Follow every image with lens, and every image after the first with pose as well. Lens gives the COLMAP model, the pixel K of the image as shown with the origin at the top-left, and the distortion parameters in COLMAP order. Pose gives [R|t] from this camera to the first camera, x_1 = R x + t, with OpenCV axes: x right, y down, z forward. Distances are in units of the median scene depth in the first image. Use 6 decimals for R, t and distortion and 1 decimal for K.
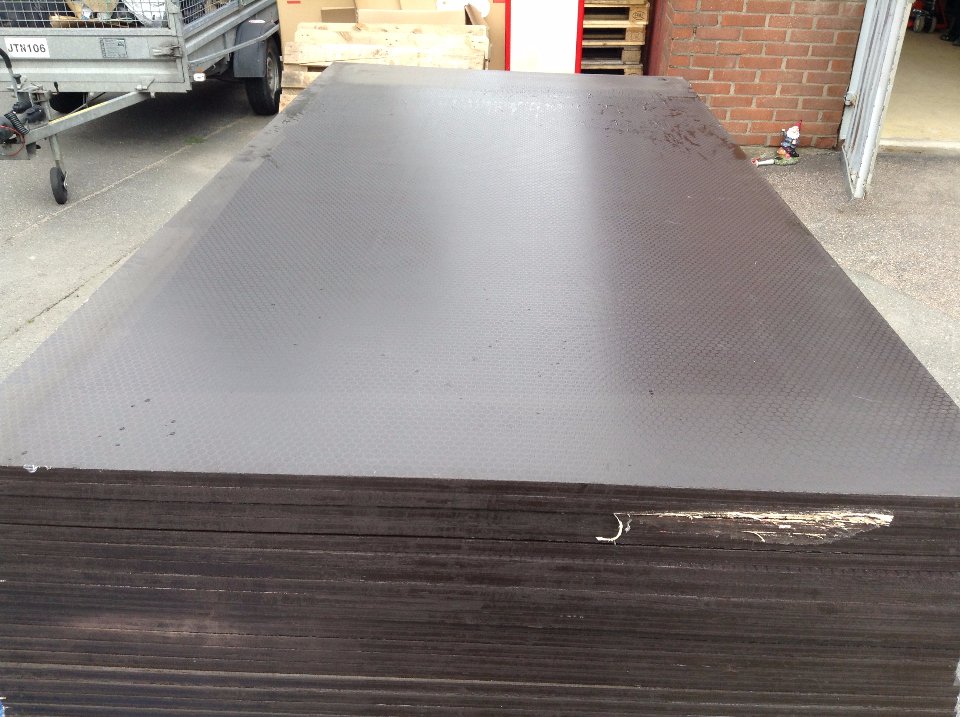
lens RADIAL K [[917.3, 0, 484.2], [0, 917.3, 377.0], [0, 0, 1]] dist [0.137050, -0.294393]
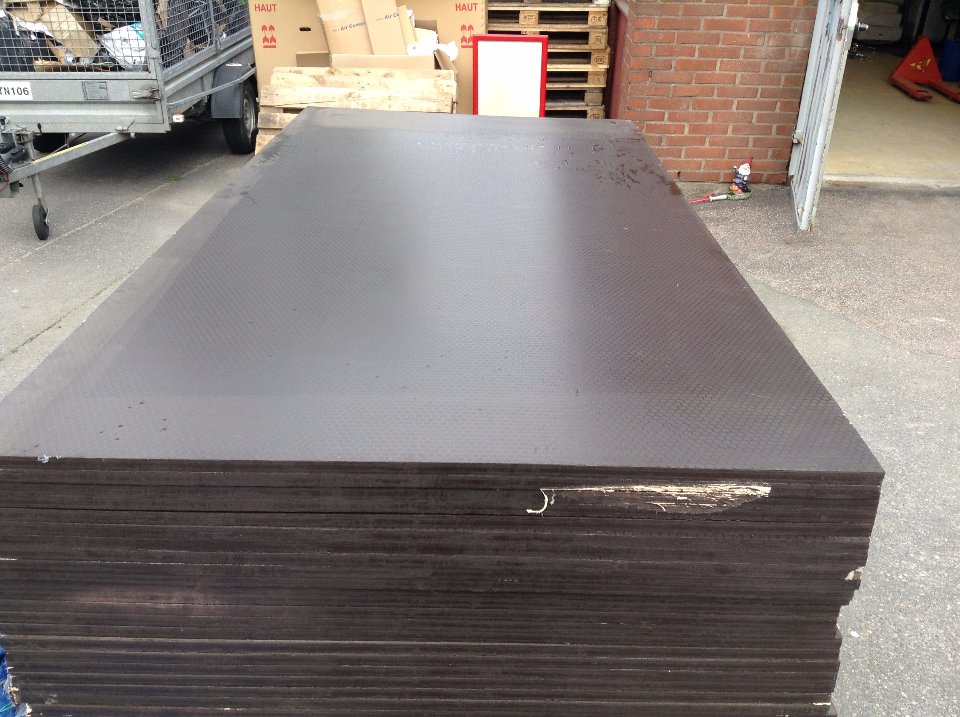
lens RADIAL K [[932.0, 0, 490.0], [0, 932.0, 370.3], [0, 0, 1]] dist [0.162331, -0.354811]
pose [[0.999591, -0.009474, 0.026979, 0.039632], [0.010733, 0.998842, -0.046904, 0.045059], [-0.026504, 0.047175, 0.998535, -0.191394]]
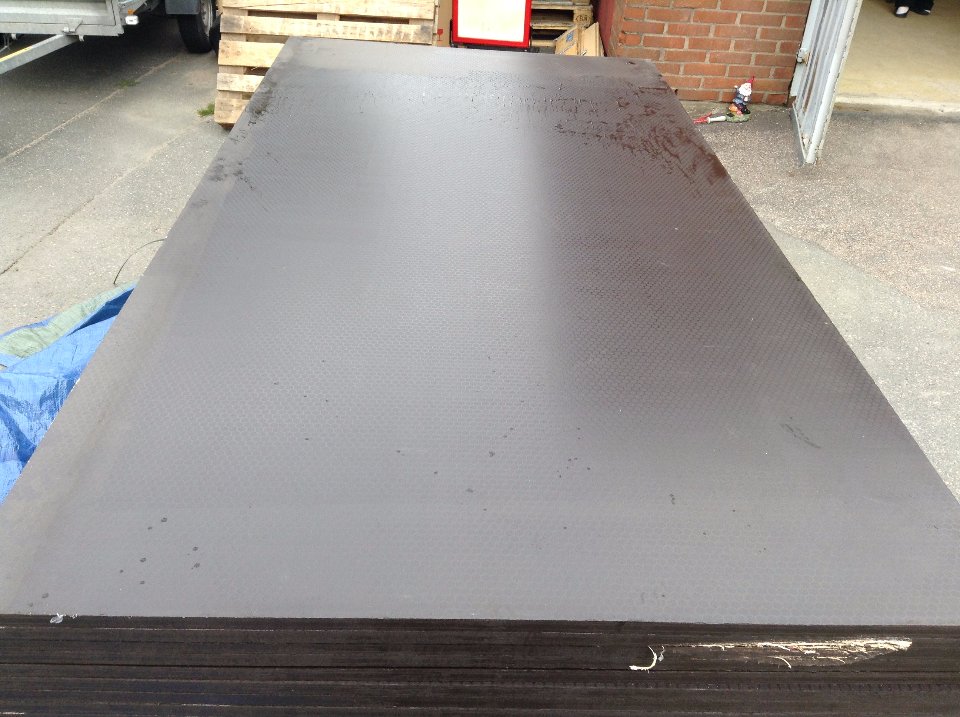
lens RADIAL K [[921.9, 0, 480.0], [0, 921.9, 358.5], [0, 0, 1]] dist [0.076590, -0.147738]
pose [[0.997018, -0.010042, 0.076520, -0.106570], [0.003042, 0.995842, 0.091046, -0.233258], [-0.077116, -0.090541, 0.992903, 0.025269]]
